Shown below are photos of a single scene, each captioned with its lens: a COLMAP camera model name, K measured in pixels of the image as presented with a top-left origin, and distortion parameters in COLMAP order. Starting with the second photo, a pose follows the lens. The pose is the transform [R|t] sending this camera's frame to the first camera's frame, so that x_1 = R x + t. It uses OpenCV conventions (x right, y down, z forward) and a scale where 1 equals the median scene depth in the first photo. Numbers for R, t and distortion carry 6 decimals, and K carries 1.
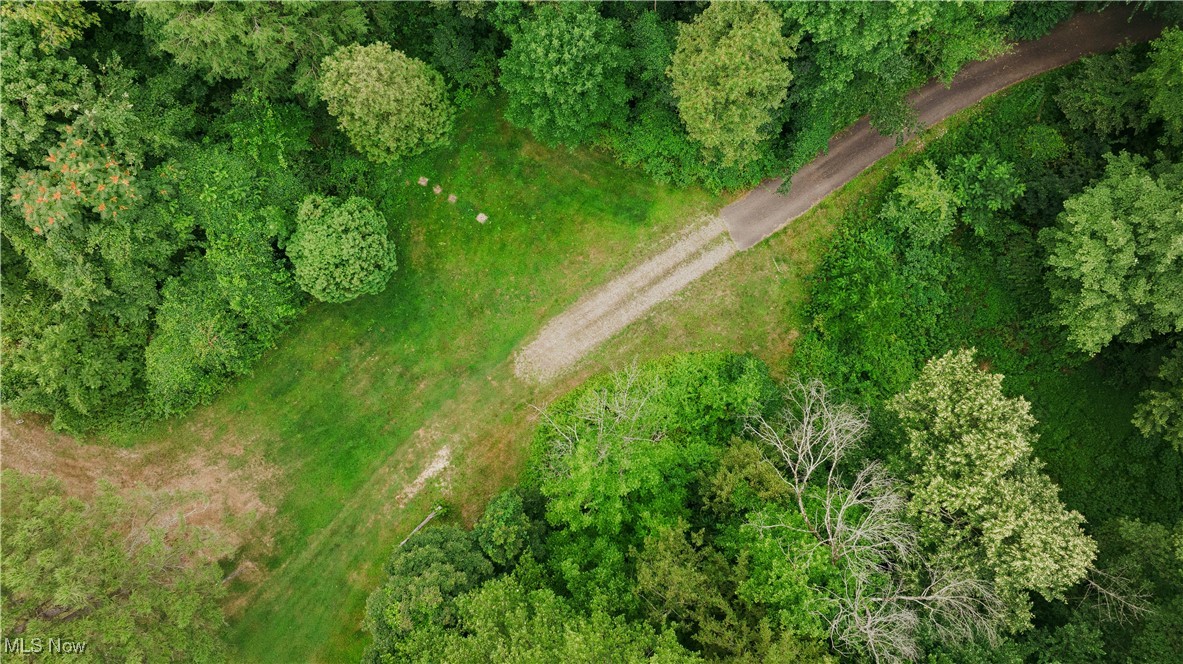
lens RADIAL K [[836.5, 0, 591.6], [0, 836.5, 331.6], [0, 0, 1]] dist [0.000293, 0.000398]
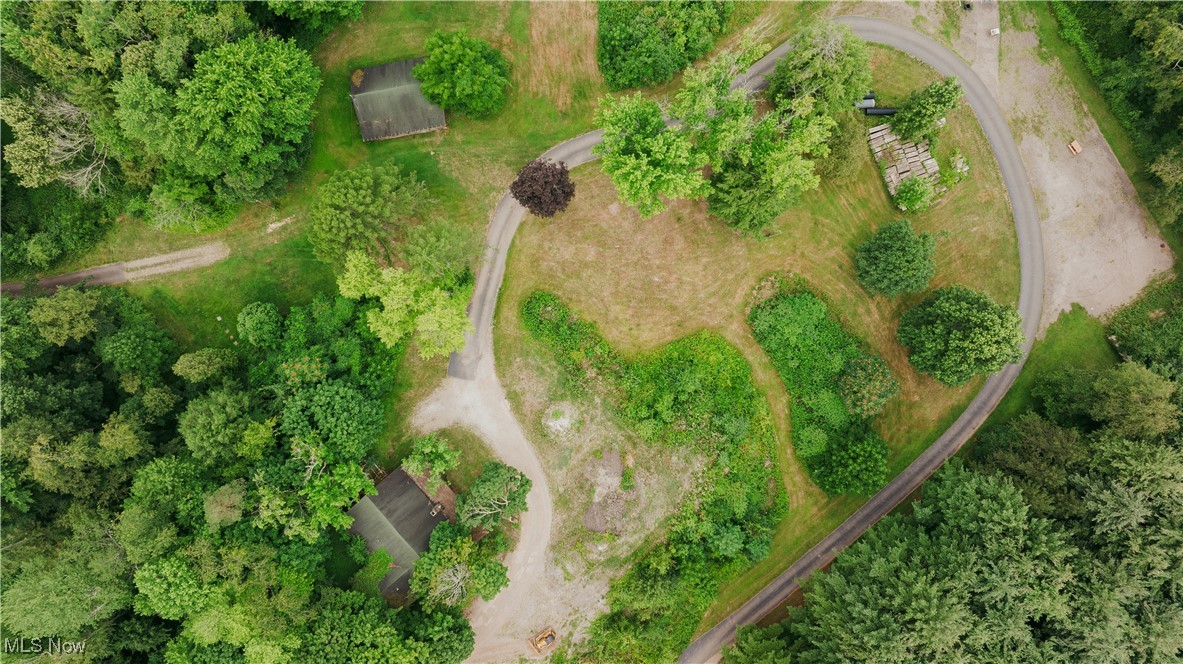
lens RADIAL K [[836.5, 0, 591.7], [0, 836.5, 331.2], [0, 0, 1]] dist [0.000293, 0.000398]
pose [[-0.920390, -0.389098, 0.038539, -1.176890], [0.389058, -0.921171, -0.008842, 0.250222], [0.038942, 0.006856, 0.999218, -1.253988]]
